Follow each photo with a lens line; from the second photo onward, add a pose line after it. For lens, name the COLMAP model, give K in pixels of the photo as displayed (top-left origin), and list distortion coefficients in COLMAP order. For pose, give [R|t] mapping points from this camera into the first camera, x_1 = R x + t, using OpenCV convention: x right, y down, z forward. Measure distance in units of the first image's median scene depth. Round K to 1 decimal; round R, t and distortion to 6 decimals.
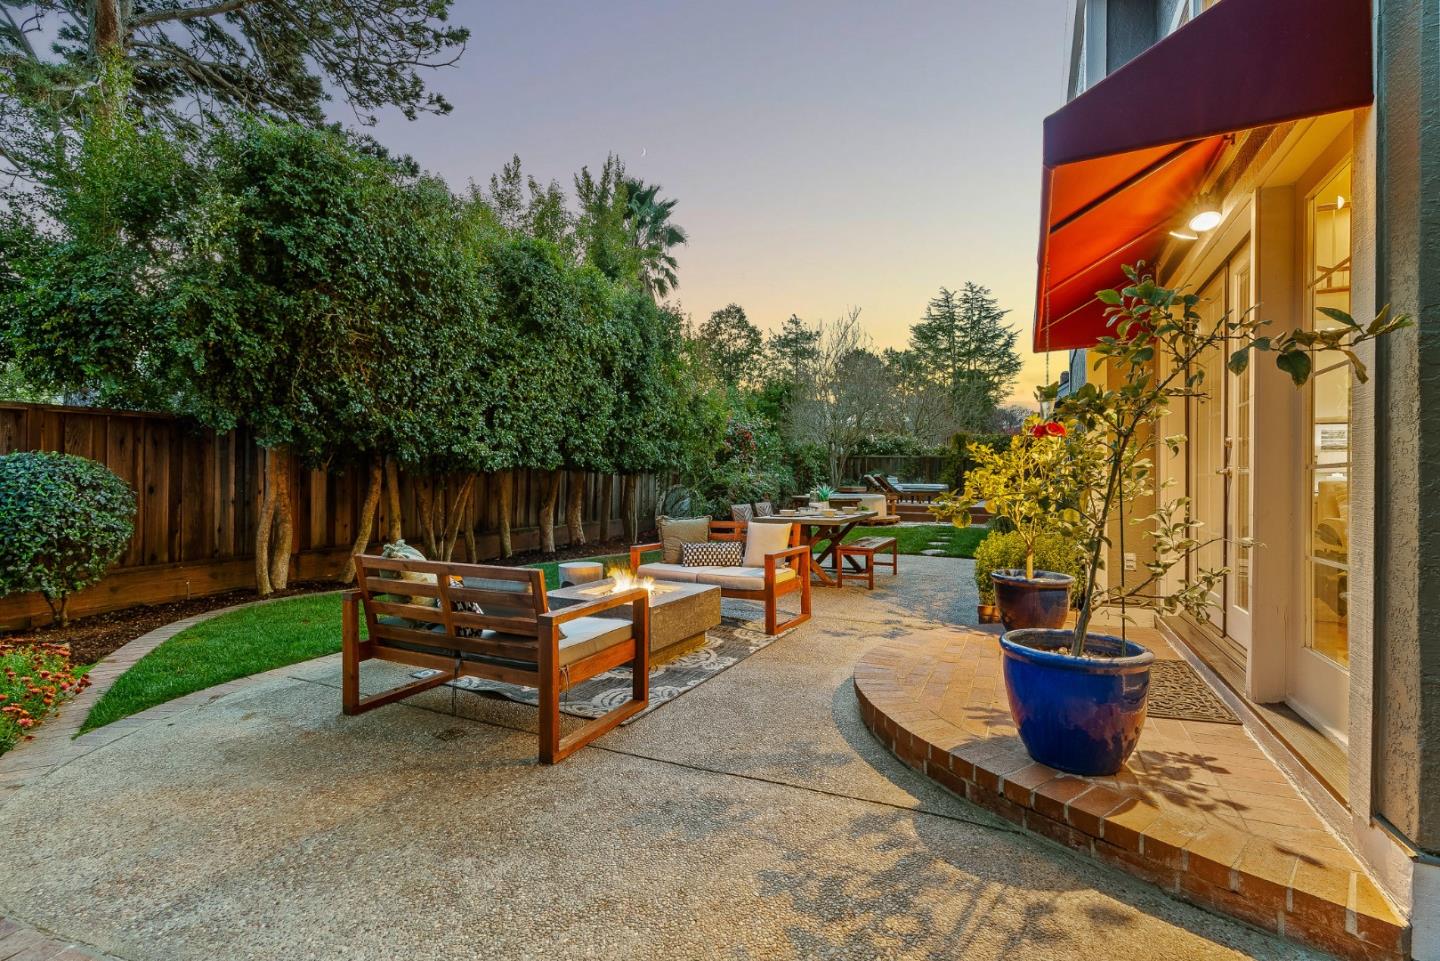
lens RADIAL K [[642.8, 0, 746.7], [0, 642.8, 471.8], [0, 0, 1]] dist [-0.002267, -0.000422]
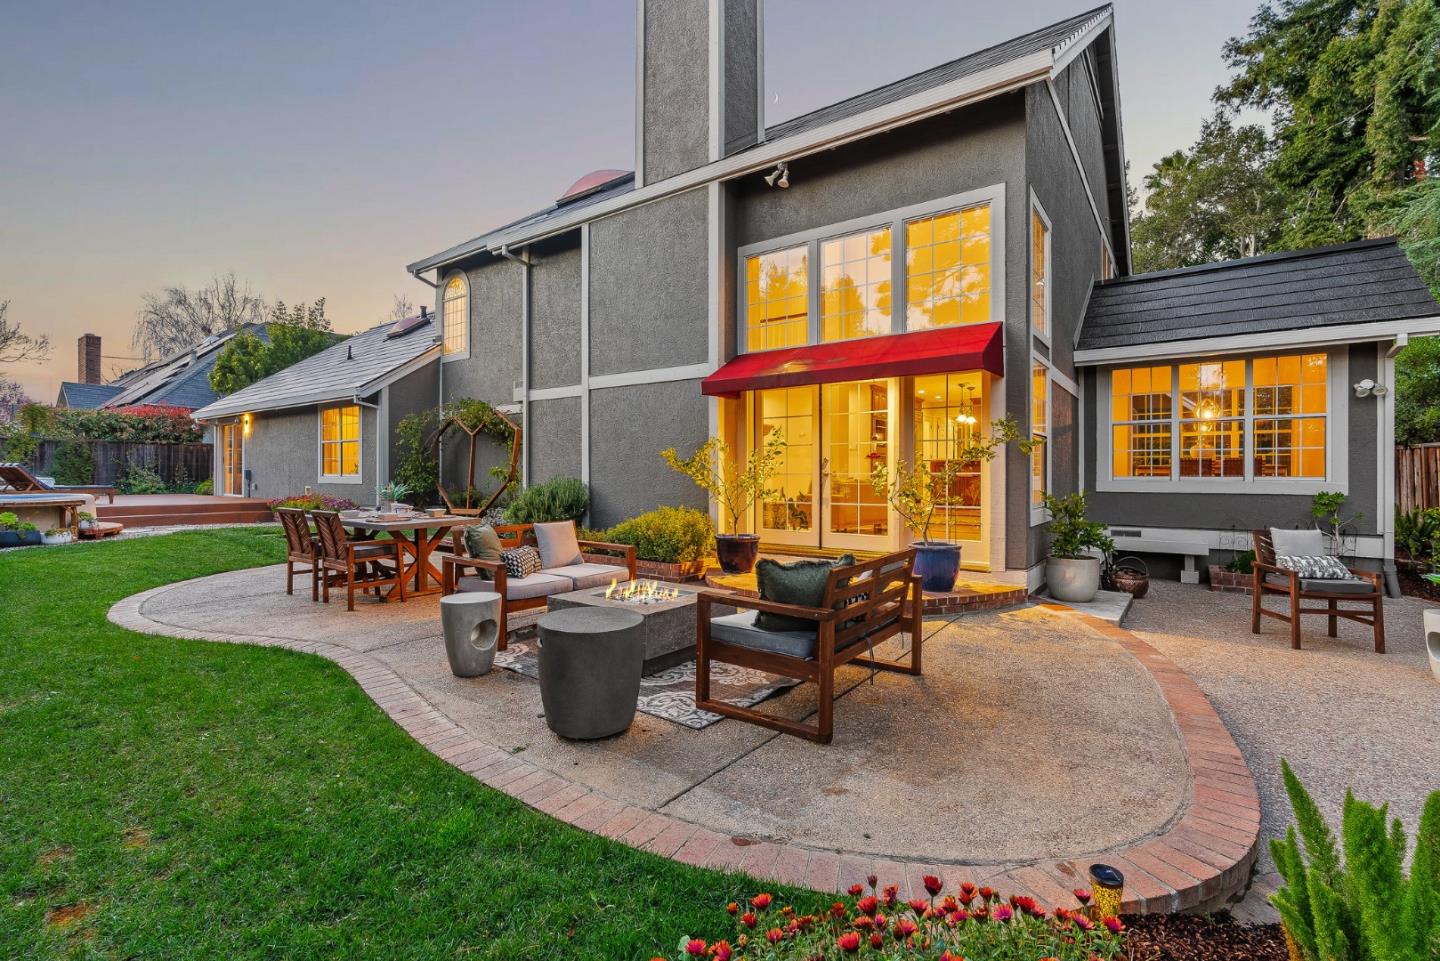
lens RADIAL K [[642.8, 0, 695.2], [0, 642.8, 479.3], [0, 0, 1]] dist [-0.002267, -0.000422]
pose [[0.223563, -0.018011, 0.974523, -0.762563], [-0.014359, 0.999660, 0.021770, -0.011538], [-0.974584, -0.018860, 0.223228, 0.478462]]
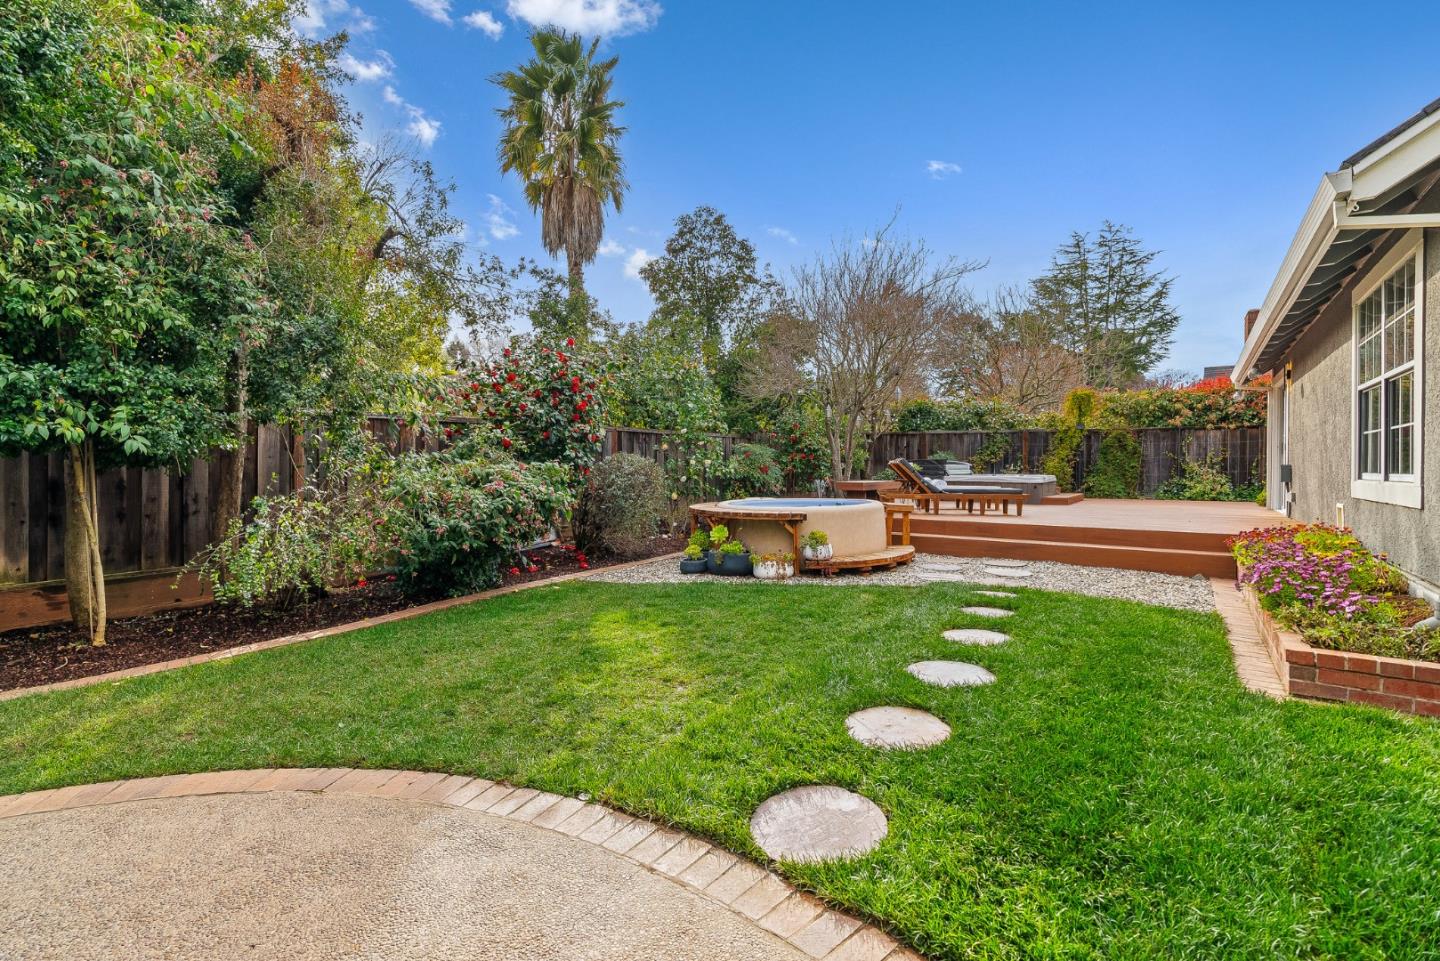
lens RADIAL K [[642.8, 0, 734.6], [0, 642.8, 472.0], [0, 0, 1]] dist [-0.002267, -0.000422]
pose [[0.980520, -0.008382, -0.196240, 0.485726], [0.012101, 0.999769, 0.017764, 0.009631], [0.196045, -0.019793, 0.980395, 1.258843]]
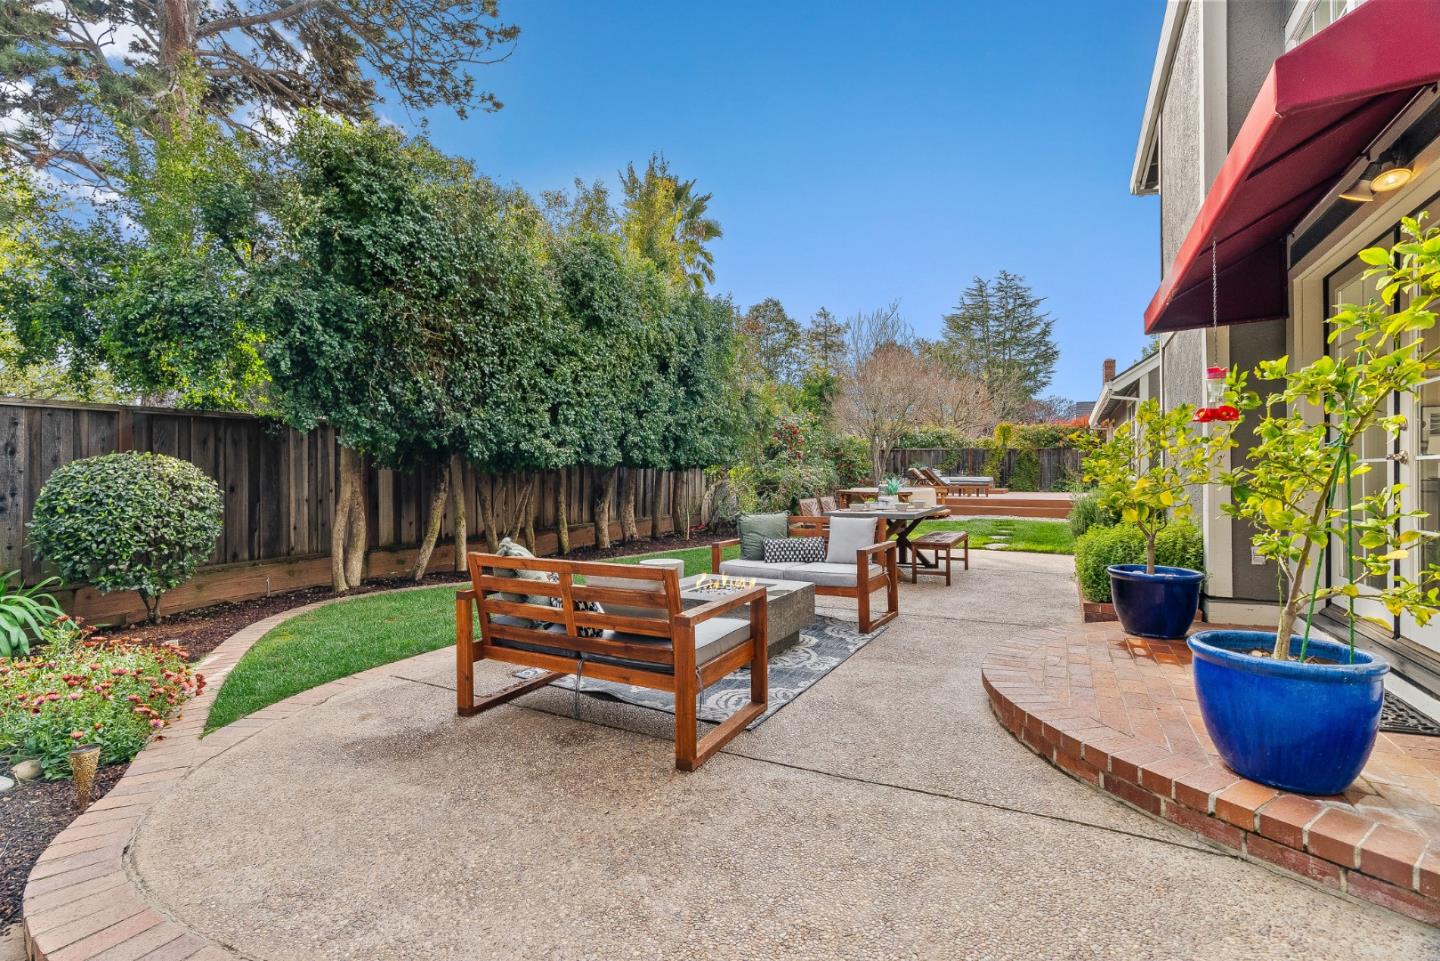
lens RADIAL K [[642.8, 0, 741.8], [0, 642.8, 472.4], [0, 0, 1]] dist [-0.002267, -0.000422]
pose [[0.998714, -0.010968, -0.049499, -0.070303], [0.011373, 0.999904, 0.007920, 0.001816], [0.049407, -0.008472, 0.998743, 0.022209]]
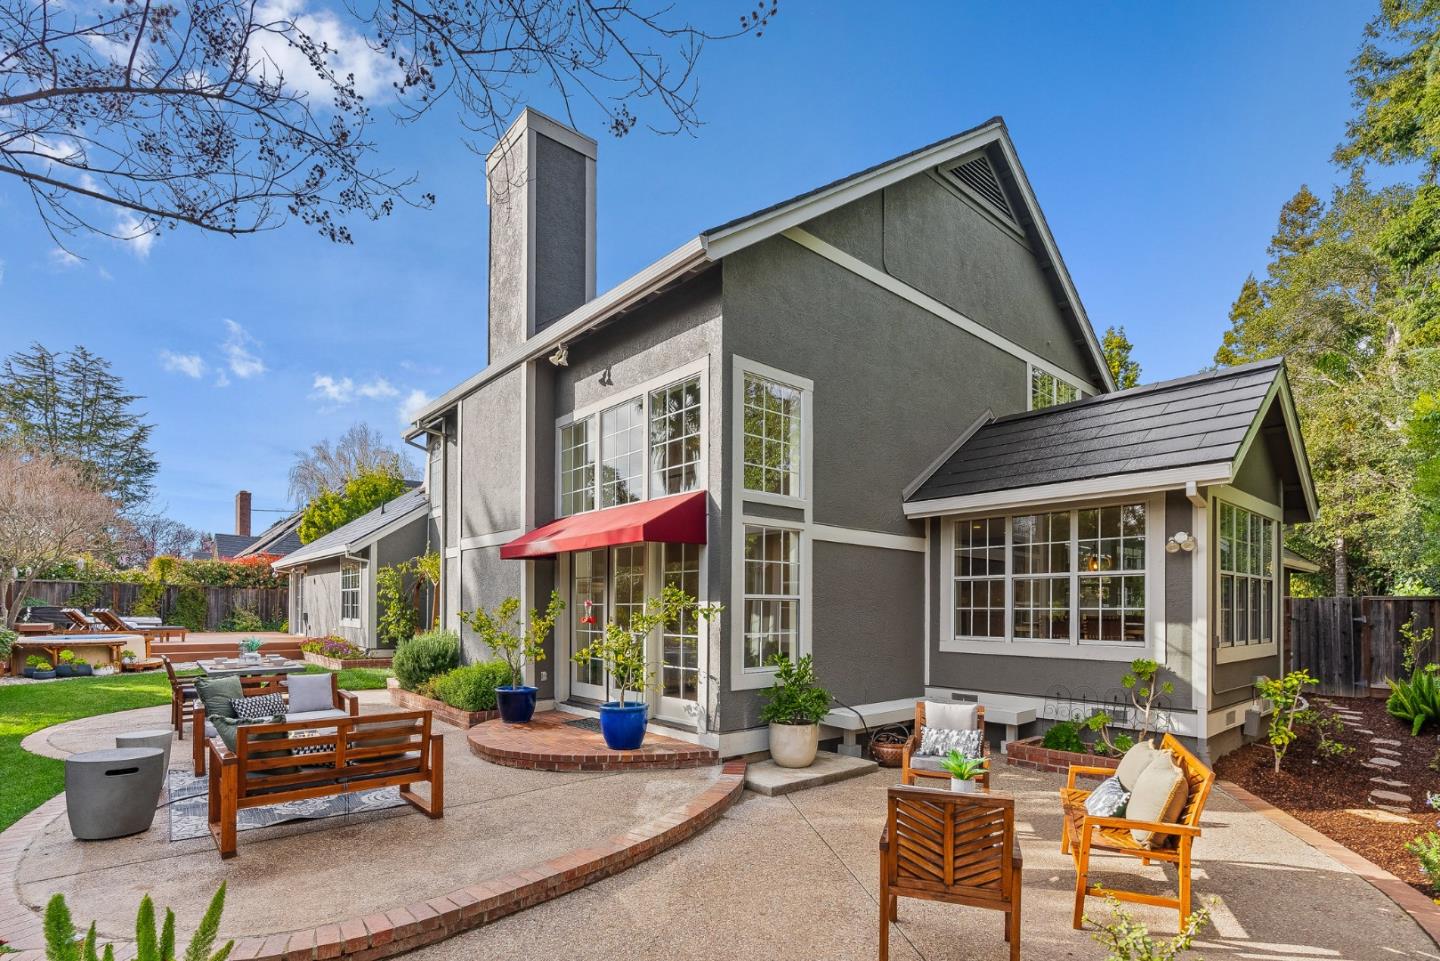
lens RADIAL K [[676.1, 0, 686.4], [0, 676.1, 610.9], [0, 0, 1]] dist [-0.001006, 0.000273]
pose [[0.443851, -0.011914, 0.896021, -0.671274], [-0.015229, 0.999667, 0.020836, -0.066457], [-0.895971, -0.022893, 0.443522, -0.171454]]
